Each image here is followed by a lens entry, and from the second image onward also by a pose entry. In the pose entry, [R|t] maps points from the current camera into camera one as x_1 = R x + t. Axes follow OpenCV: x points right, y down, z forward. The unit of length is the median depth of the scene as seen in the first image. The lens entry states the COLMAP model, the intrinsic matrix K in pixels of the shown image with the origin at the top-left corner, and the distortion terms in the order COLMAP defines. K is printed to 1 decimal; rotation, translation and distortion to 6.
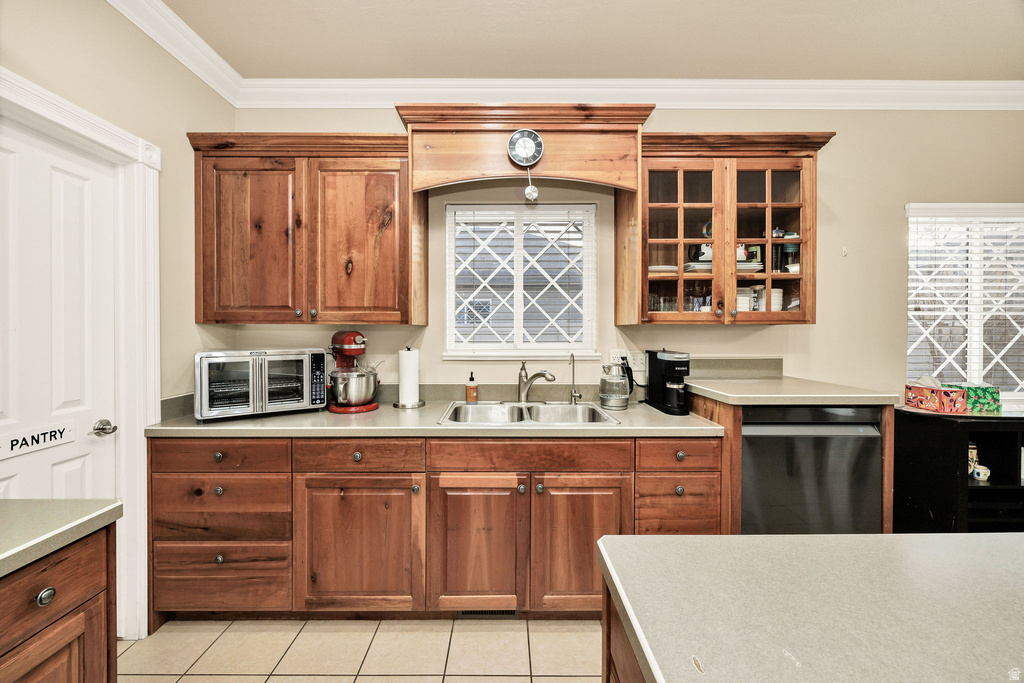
lens RADIAL K [[420.2, 0, 506.3], [0, 420.2, 332.7], [0, 0, 1]] dist [0.002625, 0.000405]
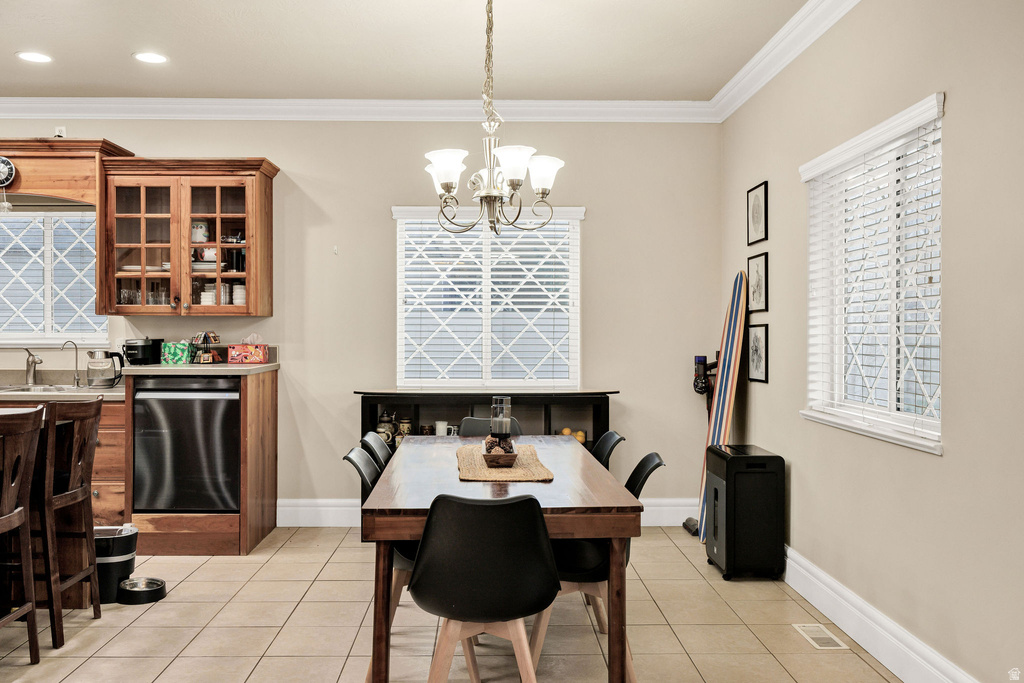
lens RADIAL K [[860.8, 0, 508.7], [0, 860.8, 336.8], [0, 0, 1]] dist [0.000523, -0.002129]
pose [[0.999813, 0.003604, 0.019012, 1.401939], [-0.003614, 0.999993, 0.000522, 0.035066], [-0.019010, -0.000591, 0.999819, -1.454286]]
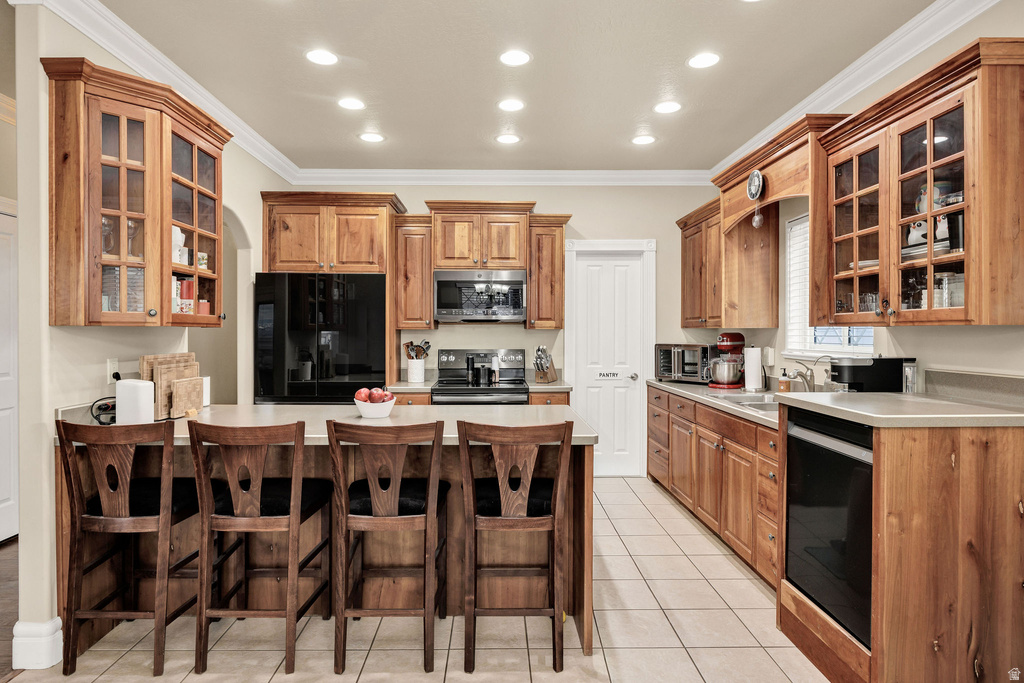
lens RADIAL K [[587.9, 0, 502.9], [0, 587.9, 334.2], [0, 0, 1]] dist [0.002583, -0.000617]
pose [[0.007012, 0.006548, -0.999954, 1.670365], [-0.005541, 0.999963, 0.006509, -0.007812], [0.999960, 0.005495, 0.007048, 0.235924]]
